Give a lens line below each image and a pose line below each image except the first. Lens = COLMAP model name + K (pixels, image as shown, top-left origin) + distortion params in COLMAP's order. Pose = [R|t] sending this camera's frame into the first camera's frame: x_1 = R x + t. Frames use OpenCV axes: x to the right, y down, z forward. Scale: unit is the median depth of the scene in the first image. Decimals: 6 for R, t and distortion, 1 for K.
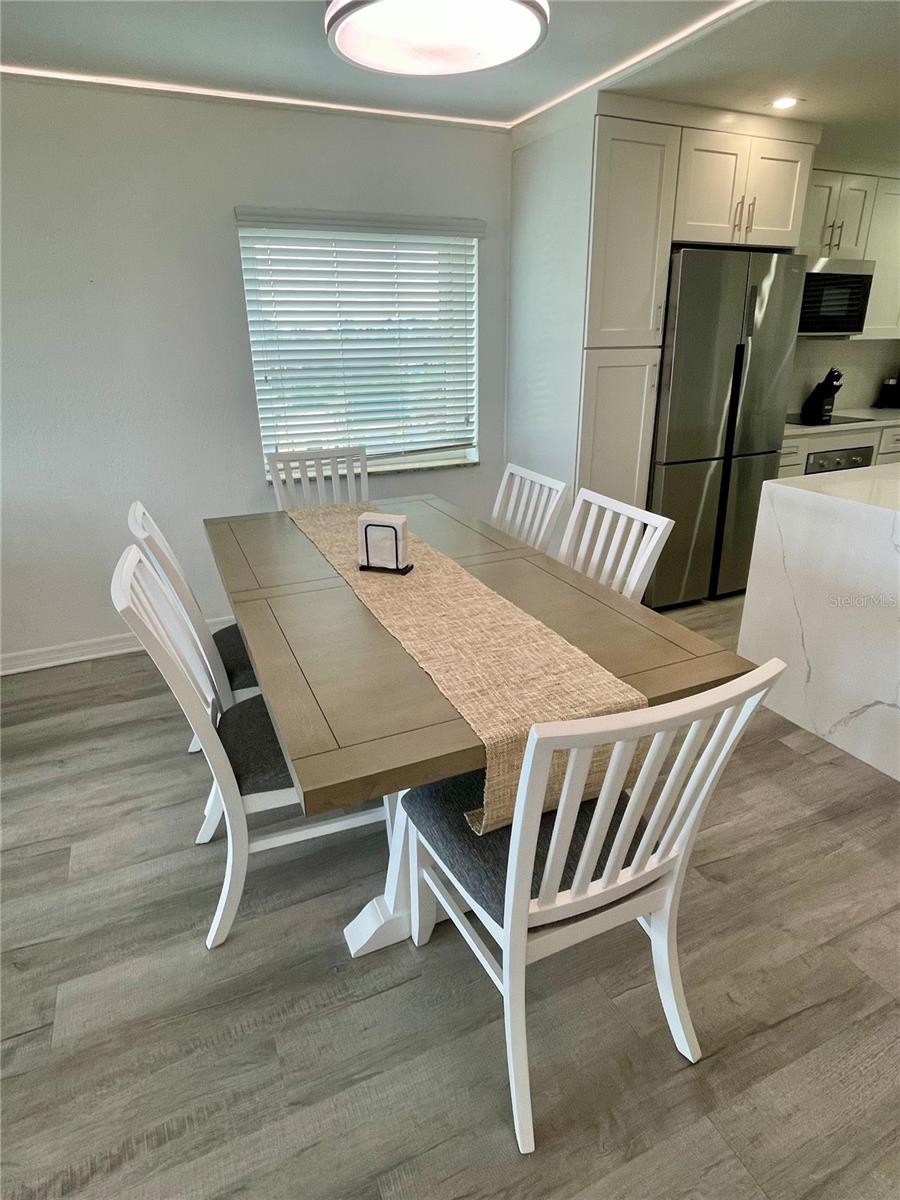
lens RADIAL K [[668.7, 0, 446.7], [0, 668.7, 597.2], [0, 0, 1]] dist [-0.013791, 0.004157]
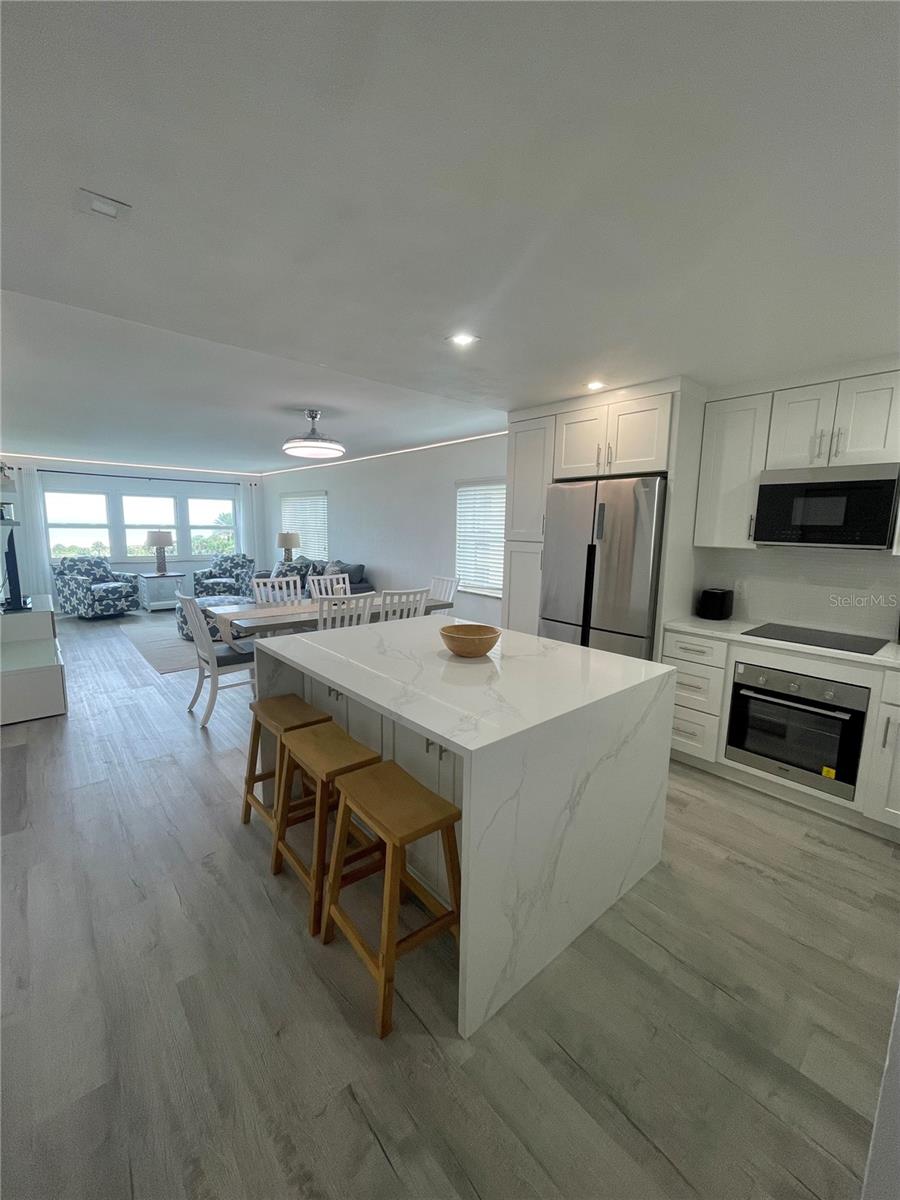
lens RADIAL K [[484.8, 0, 450.9], [0, 484.8, 597.1], [0, 0, 1]] dist [-0.007762, -0.000268]
pose [[0.288208, 0.159000, -0.944275, 1.424086], [-0.372889, 0.926913, 0.042264, -0.238945], [0.881981, 0.339929, 0.326433, 0.517255]]
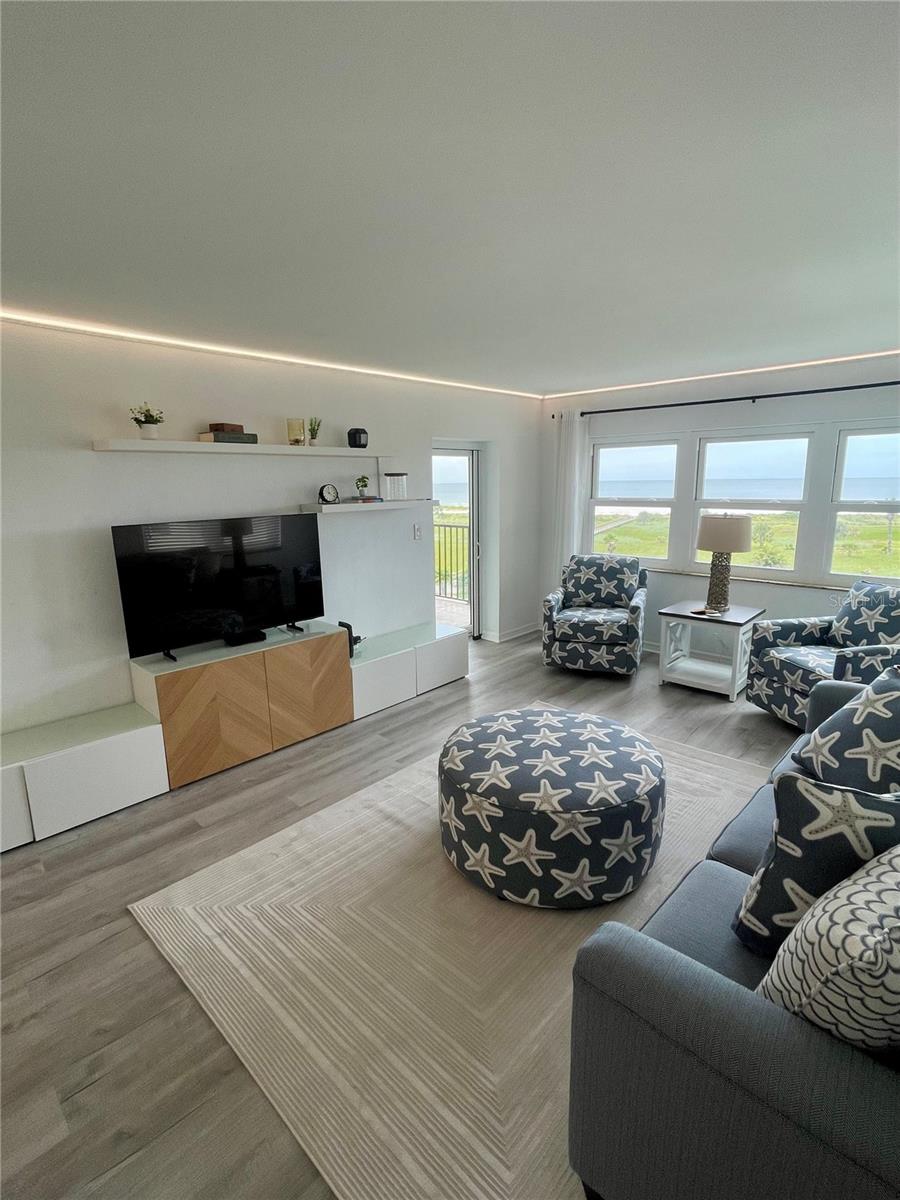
lens RADIAL K [[563.6, 0, 448.7], [0, 563.6, 596.2], [0, 0, 1]] dist [0.000270, -0.000519]
pose [[-0.925834, 0.102298, -0.363822, -0.485032], [-0.111745, 0.845529, 0.522105, -0.349206], [0.361032, 0.524038, -0.771388, 0.782291]]
